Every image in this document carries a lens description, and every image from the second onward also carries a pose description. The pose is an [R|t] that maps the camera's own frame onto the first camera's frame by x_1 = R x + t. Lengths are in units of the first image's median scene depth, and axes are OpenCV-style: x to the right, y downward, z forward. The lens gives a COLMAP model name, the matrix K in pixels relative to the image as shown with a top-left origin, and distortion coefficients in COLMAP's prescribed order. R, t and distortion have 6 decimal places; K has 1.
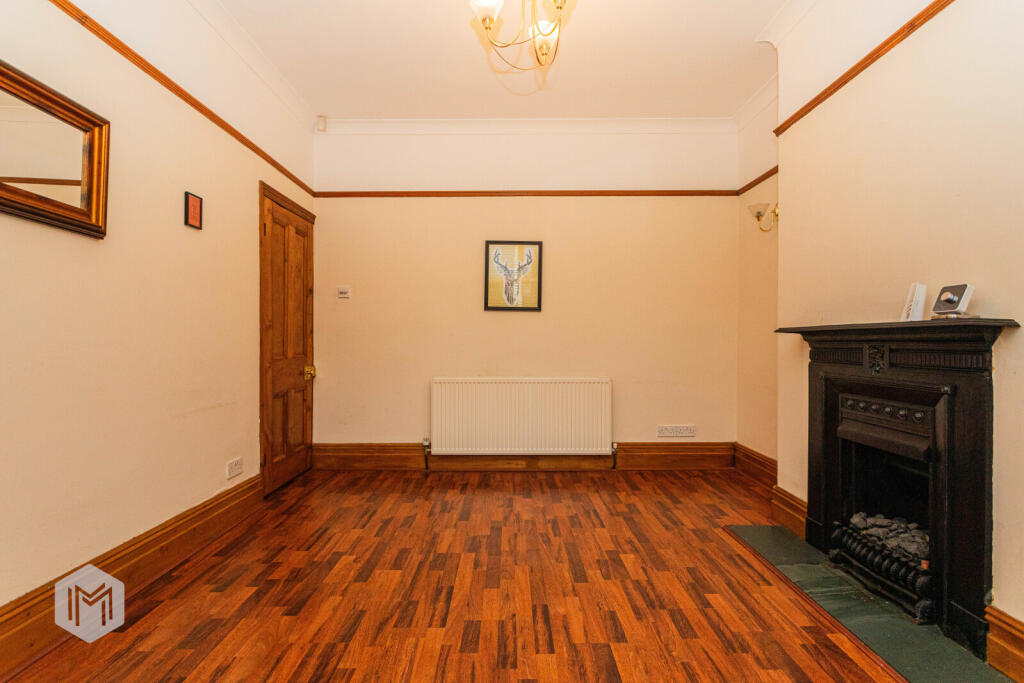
lens RADIAL K [[488.4, 0, 512.4], [0, 488.4, 343.5], [0, 0, 1]] dist [-0.001491, 0.000338]
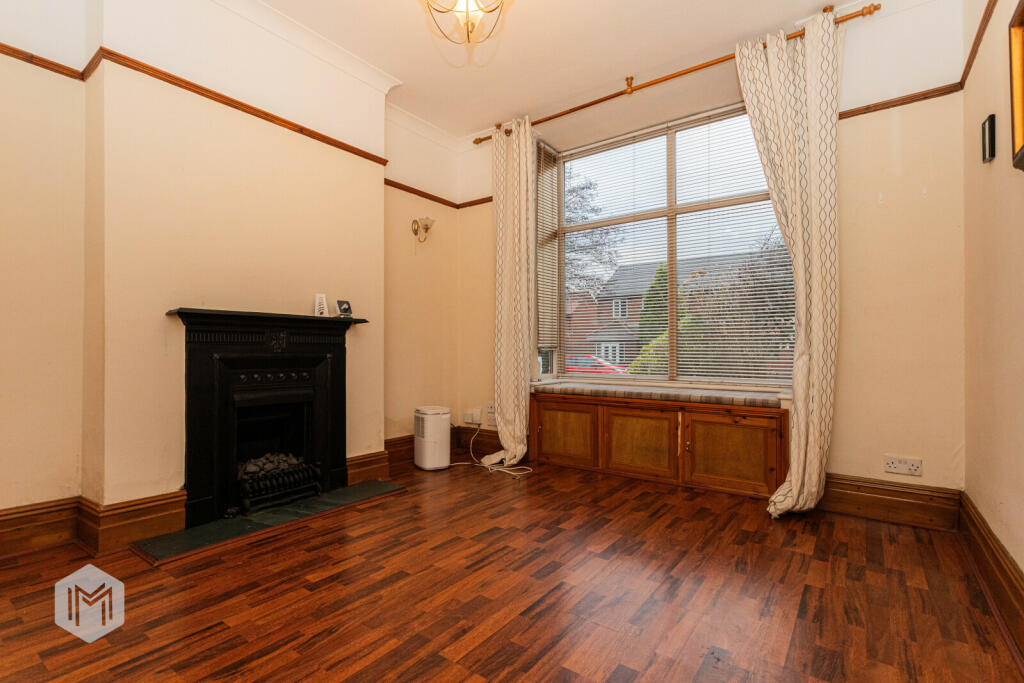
lens RADIAL K [[488.4, 0, 510.2], [0, 488.4, 343.8], [0, 0, 1]] dist [-0.001491, 0.000338]
pose [[-0.805430, 0.009301, 0.592618, -0.607221], [0.003843, 0.999938, -0.010471, 0.060144], [-0.592679, -0.006156, -0.805416, 1.710249]]
